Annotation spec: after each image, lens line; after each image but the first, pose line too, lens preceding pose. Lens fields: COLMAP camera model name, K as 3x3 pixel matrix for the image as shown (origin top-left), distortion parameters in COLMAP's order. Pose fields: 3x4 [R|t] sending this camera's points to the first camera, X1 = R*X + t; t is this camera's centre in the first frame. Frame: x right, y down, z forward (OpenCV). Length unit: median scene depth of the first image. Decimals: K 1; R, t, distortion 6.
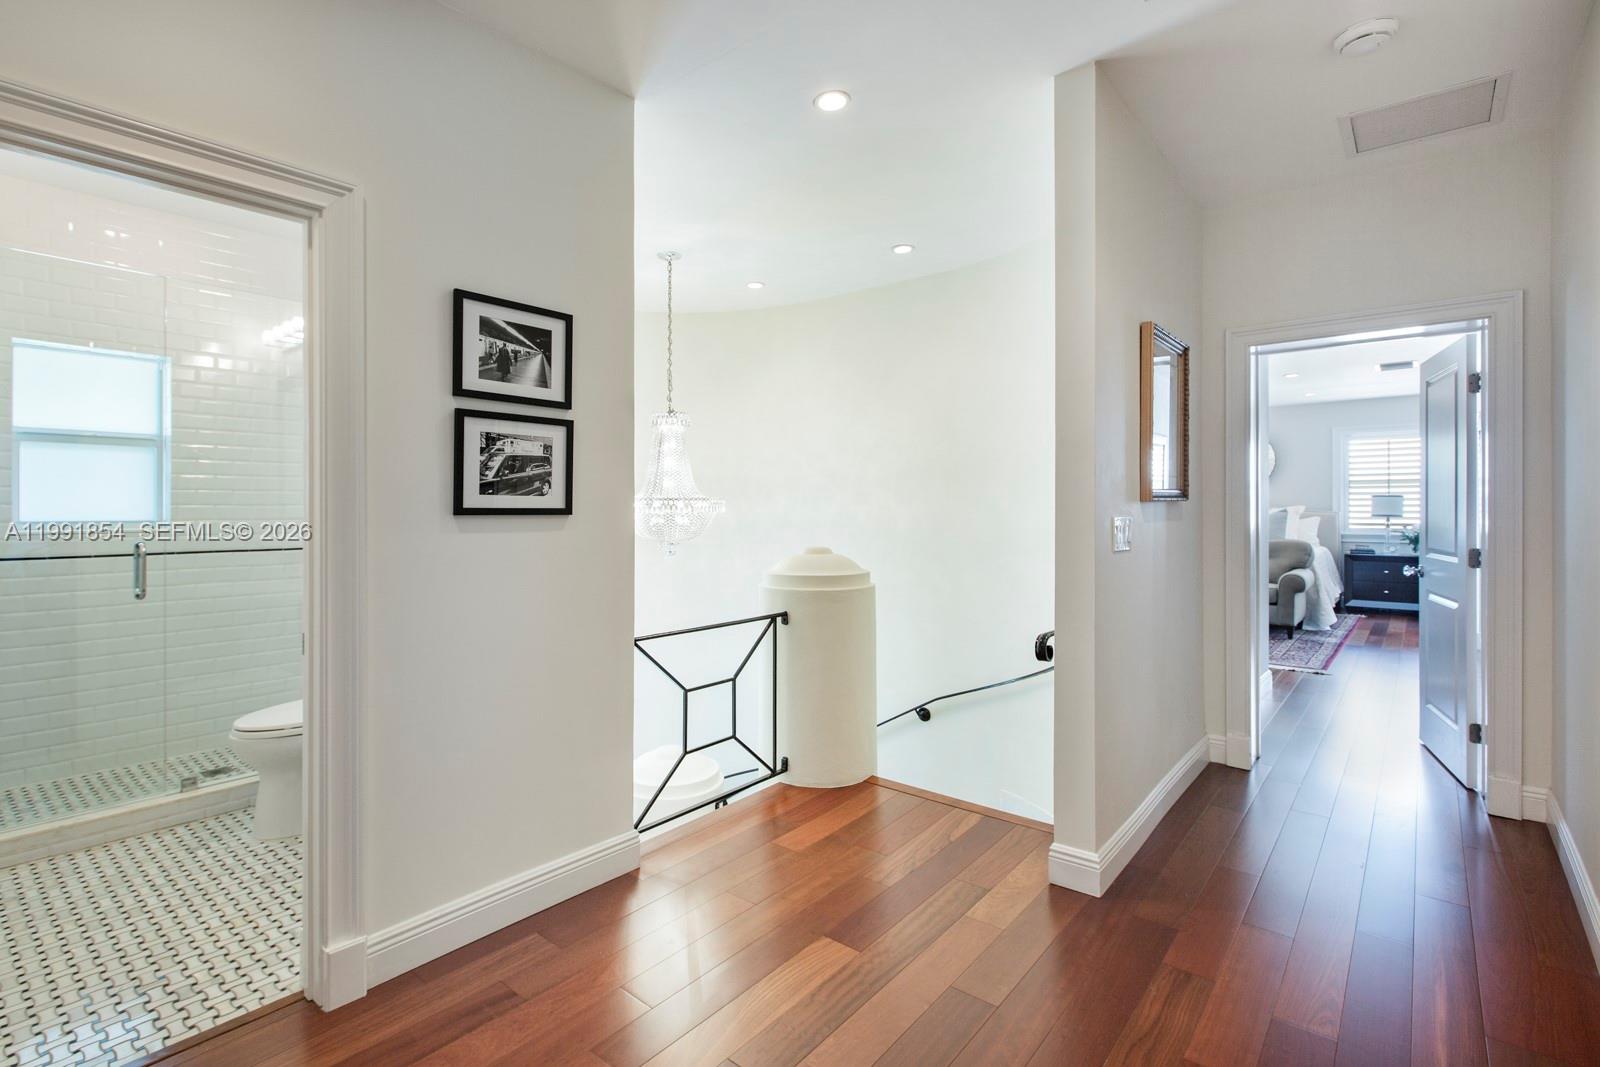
lens RADIAL K [[719.7, 0, 787.8], [0, 719.7, 516.2], [0, 0, 1]] dist [-0.003117, 0.000236]
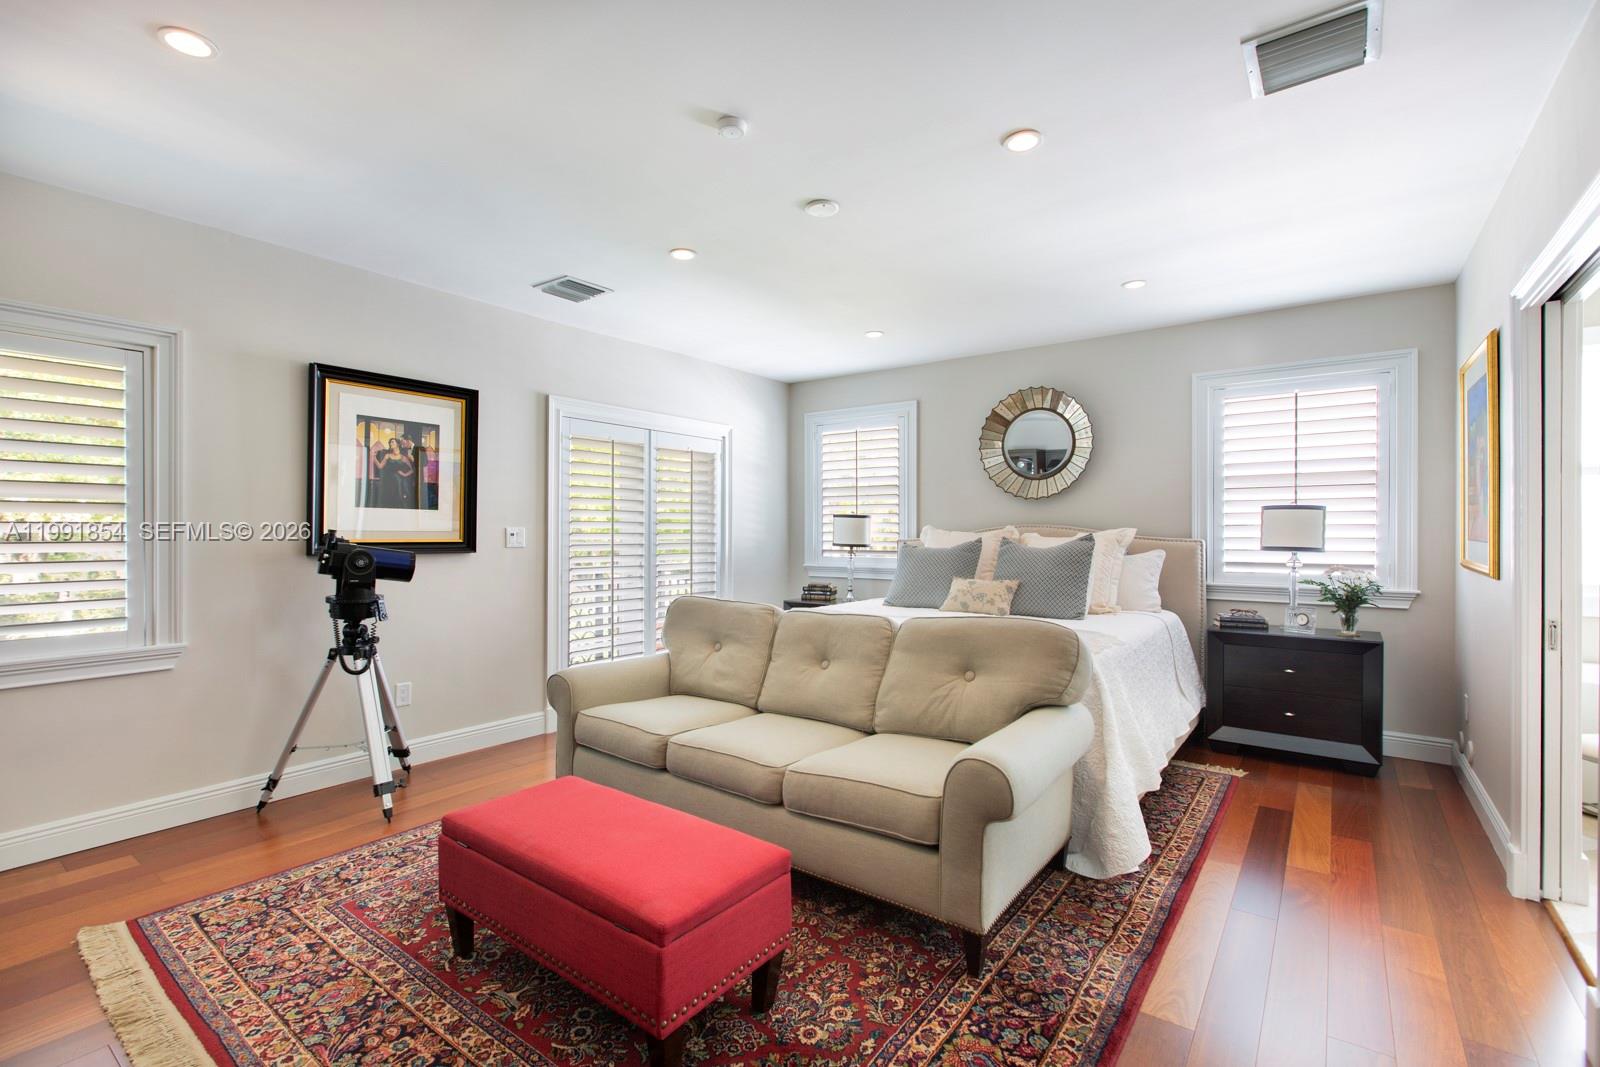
lens RADIAL K [[719.7, 0, 797.4], [0, 719.7, 533.8], [0, 0, 1]] dist [-0.003117, 0.000236]
pose [[0.997403, -0.008406, 0.071537, 0.466278], [0.008280, 0.999964, 0.002053, -0.013811], [-0.071551, -0.001456, 0.997436, 0.540059]]
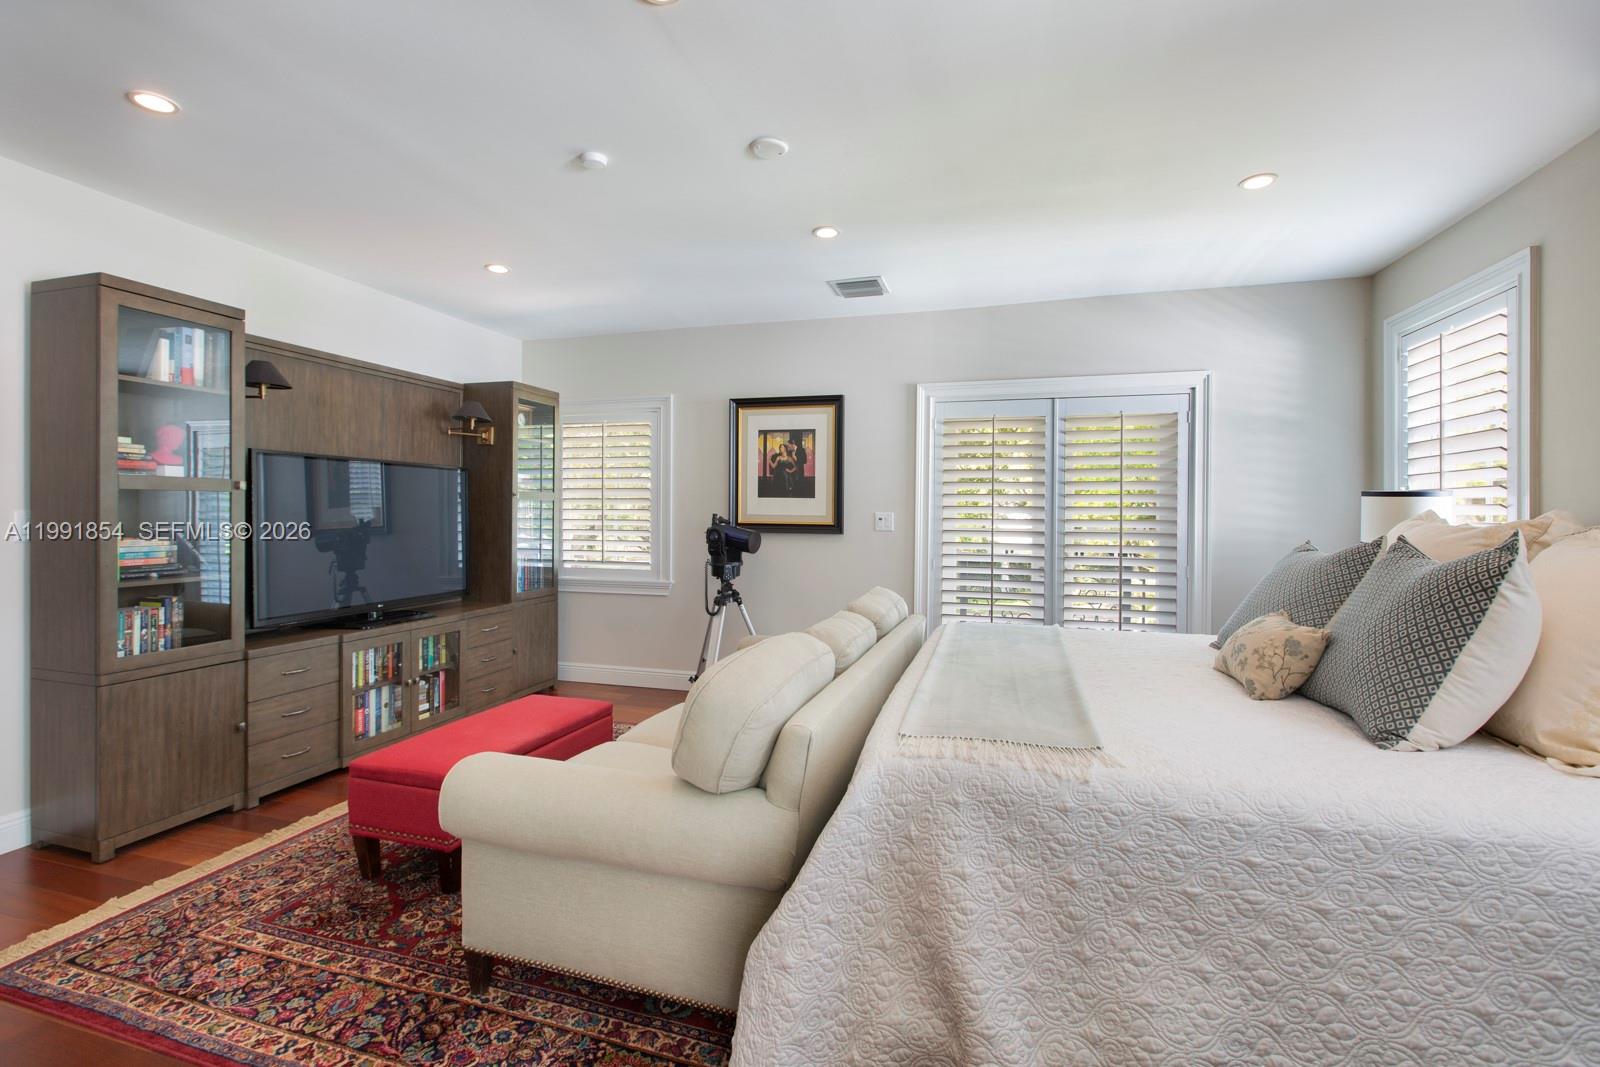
lens RADIAL K [[719.7, 0, 784.1], [0, 719.7, 521.3], [0, 0, 1]] dist [-0.003117, 0.000236]
pose [[0.398563, 0.007434, -0.917111, 0.777713], [-0.004634, 0.999971, 0.006091, -0.015255], [0.917129, 0.001822, 0.398585, 0.766996]]
